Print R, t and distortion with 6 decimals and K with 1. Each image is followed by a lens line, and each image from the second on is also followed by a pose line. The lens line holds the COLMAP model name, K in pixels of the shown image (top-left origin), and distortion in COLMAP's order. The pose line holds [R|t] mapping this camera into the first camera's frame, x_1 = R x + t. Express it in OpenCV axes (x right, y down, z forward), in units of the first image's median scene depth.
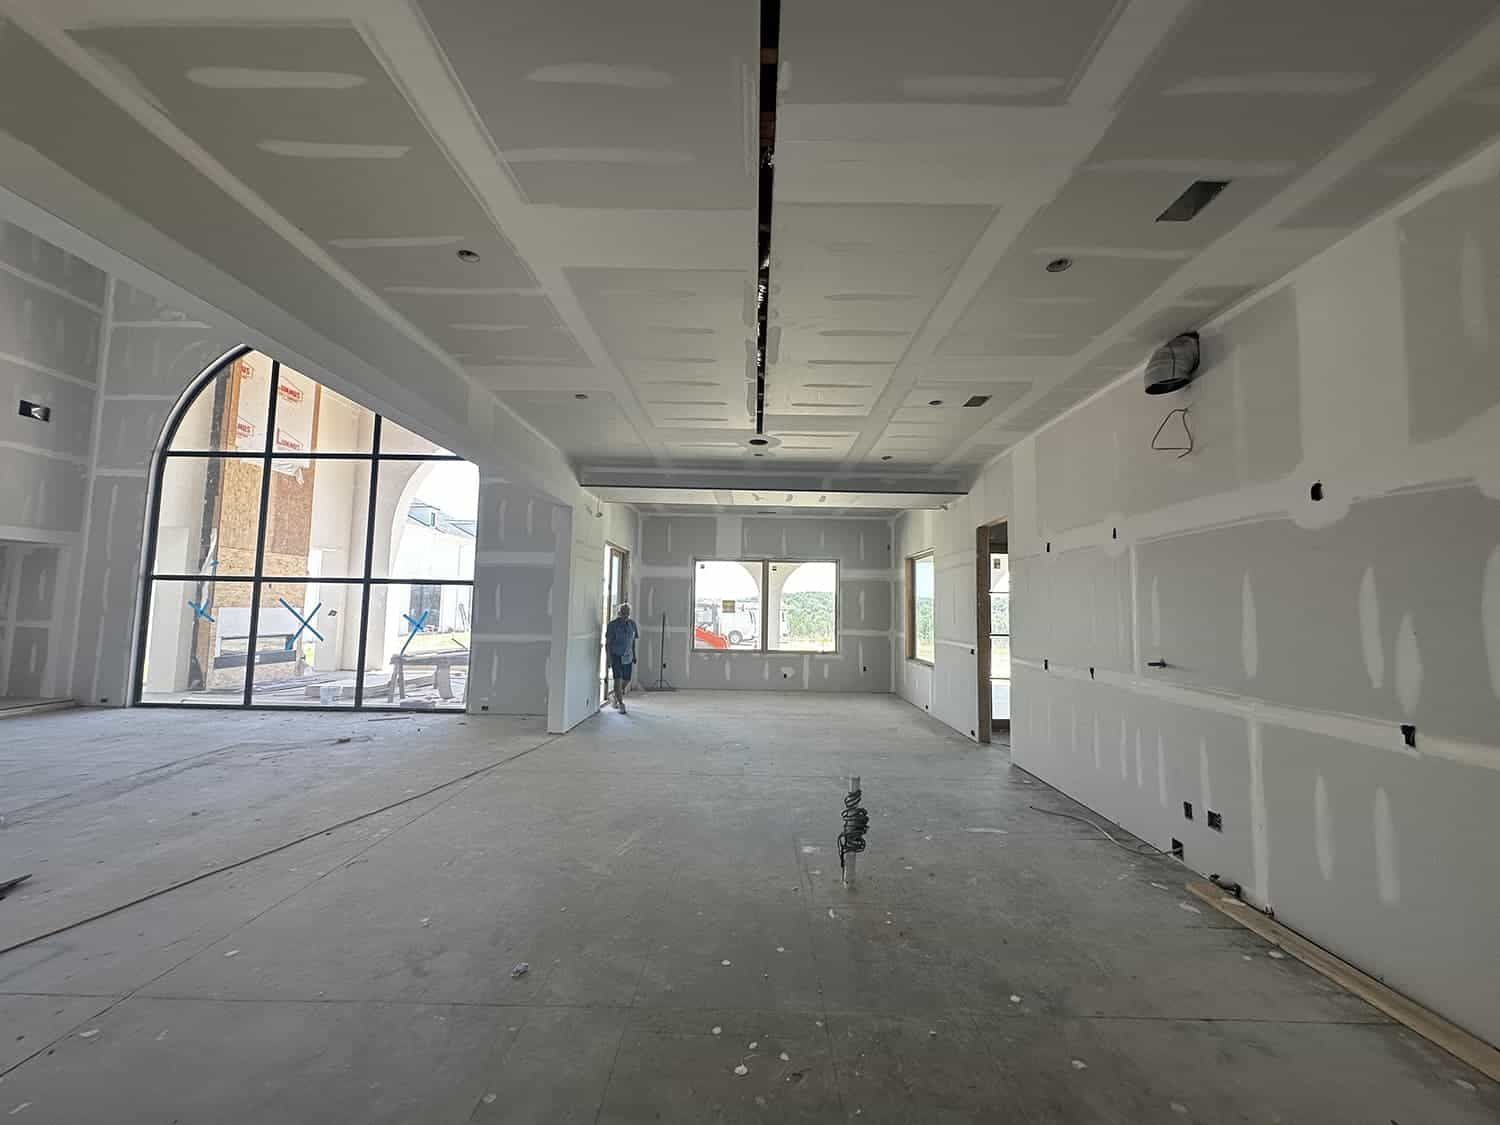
lens RADIAL K [[596.0, 0, 751.6], [0, 596.0, 563.6], [0, 0, 1]] dist [-0.003414, 0.000374]
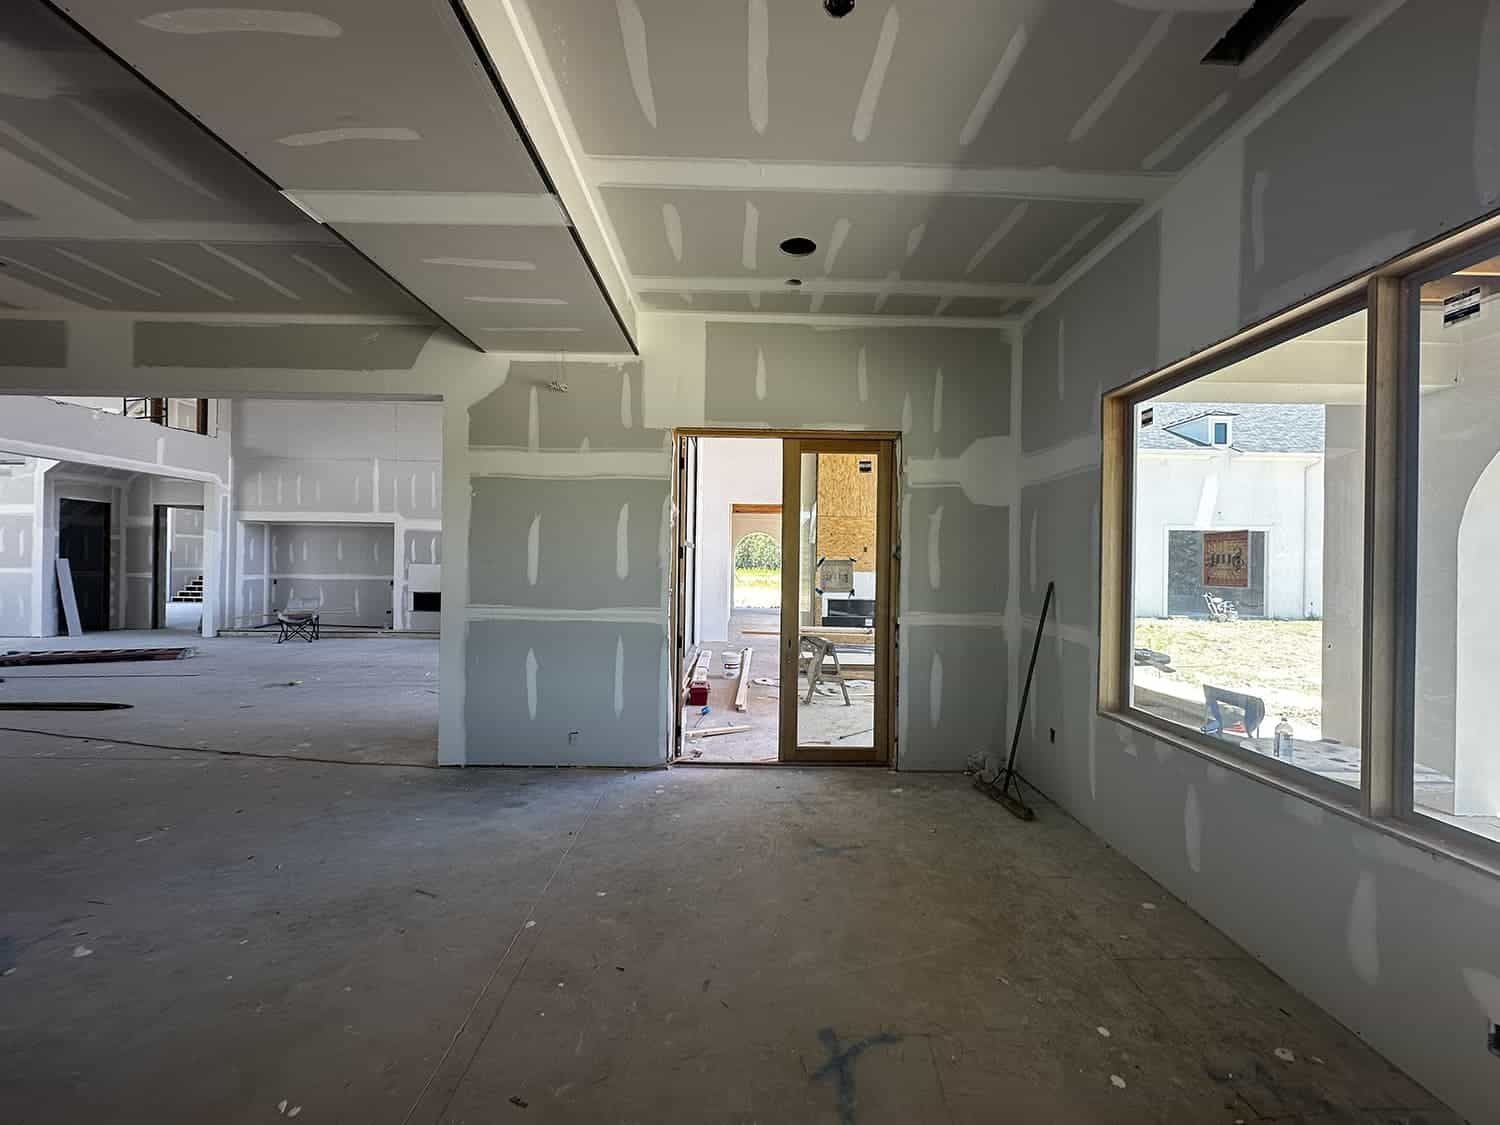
lens RADIAL K [[596.0, 0, 751.6], [0, 596.0, 563.6], [0, 0, 1]] dist [-0.003414, 0.000374]
pose [[0.018691, -0.018508, -0.999654, 0.199534], [0.064131, 0.997792, -0.017275, 0.069278], [0.997766, -0.063786, 0.019836, 0.850273]]
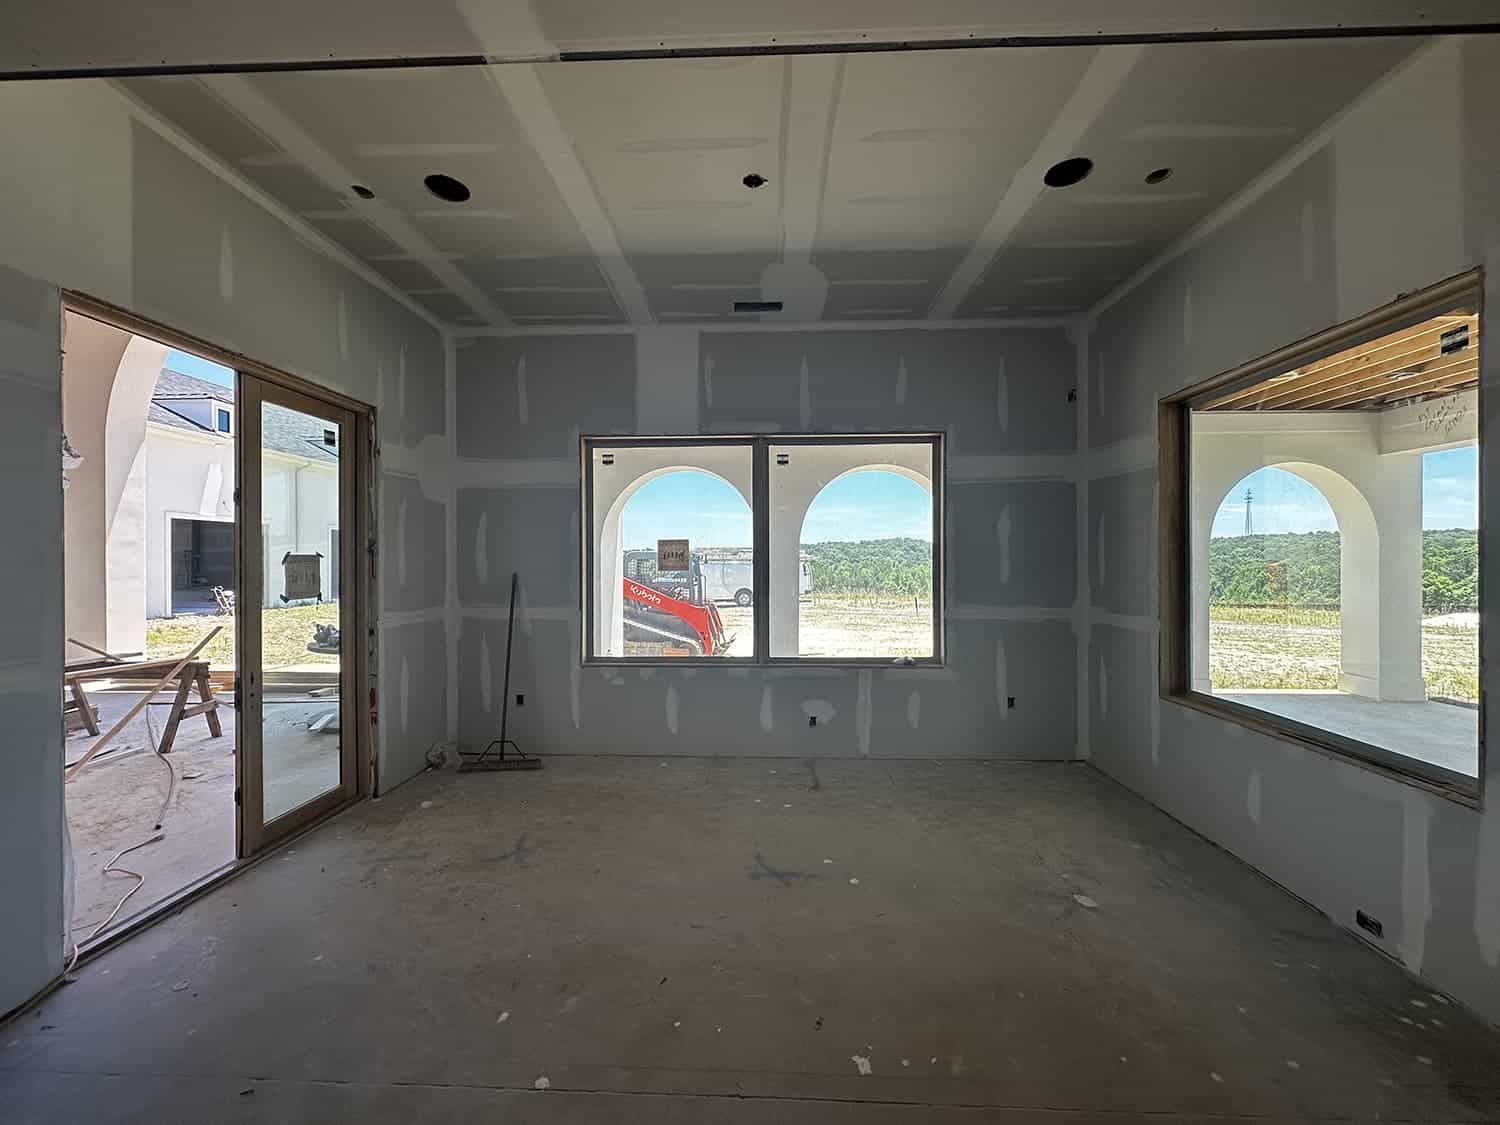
lens RADIAL K [[596.0, 0, 751.6], [0, 596.0, 563.6], [0, 0, 1]] dist [-0.003414, 0.000374]
pose [[0.999161, -0.020218, -0.035609, 0.031851], [0.023008, 0.996548, 0.079770, 0.048536], [0.033874, -0.080523, 0.996177, 0.616876]]
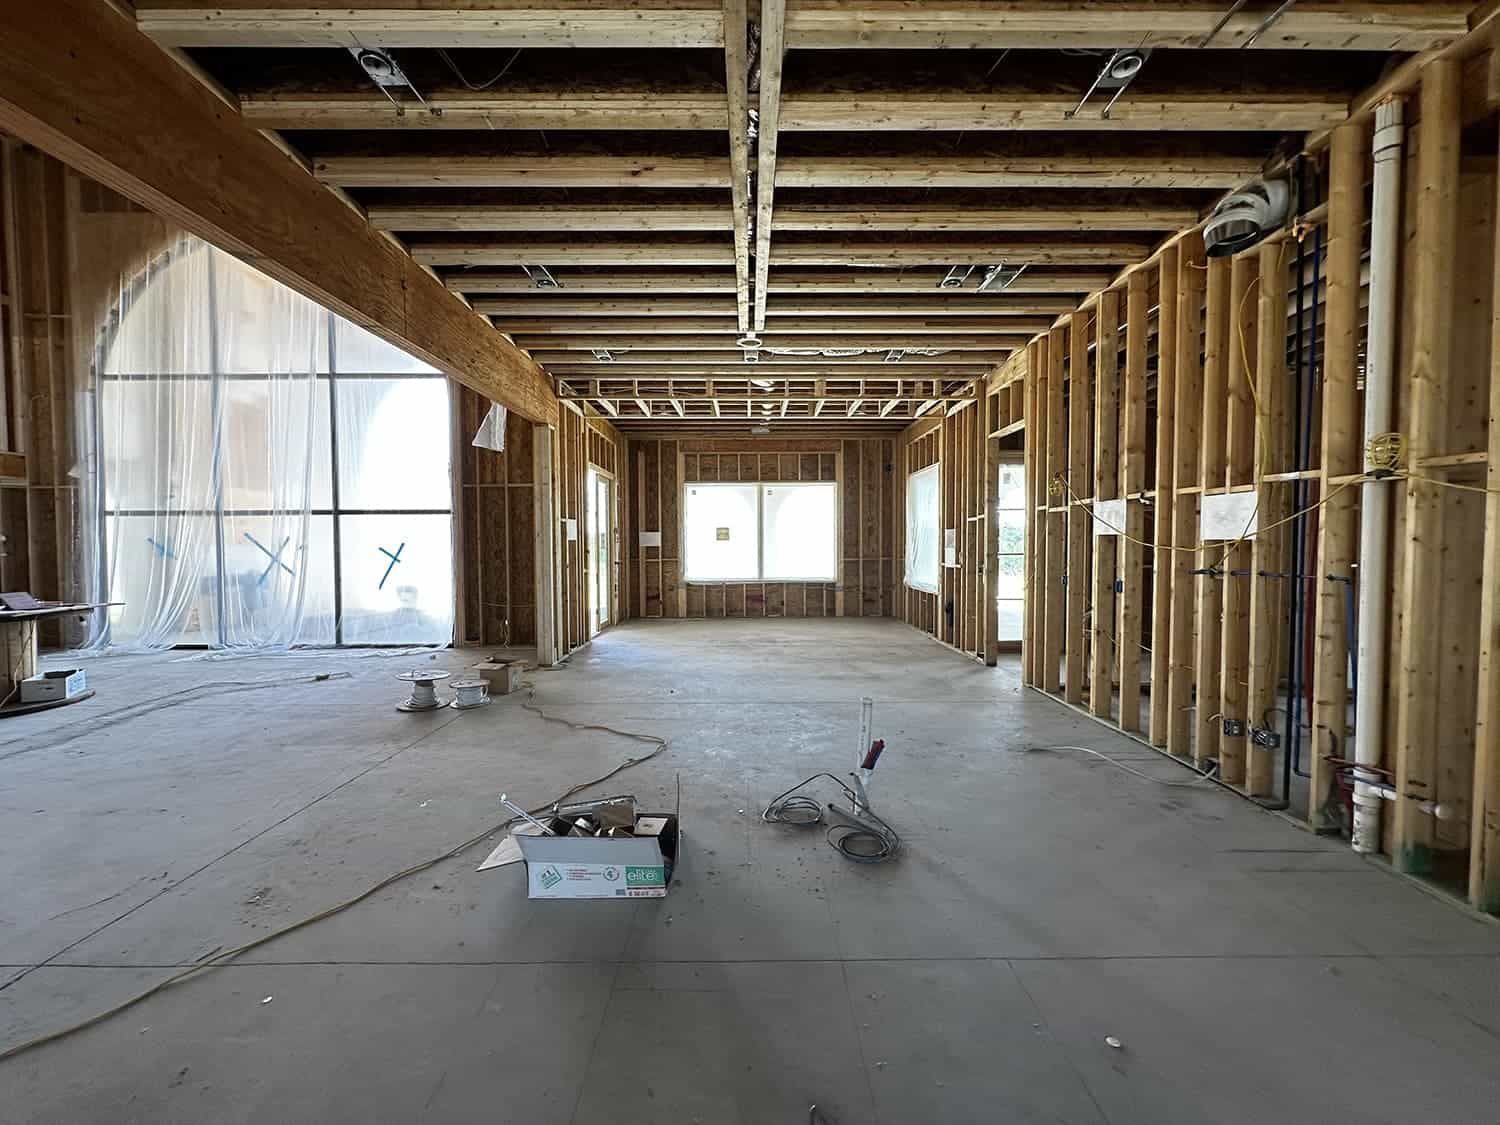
lens RADIAL K [[622.6, 0, 746.9], [0, 622.6, 561.9], [0, 0, 1]] dist [-0.003565, -0.000234]
pose [[0.999596, -0.017047, 0.022738, -0.021762], [0.014233, 0.992835, 0.118641, -0.000346], [-0.024598, -0.118269, 0.992677, 0.000734]]
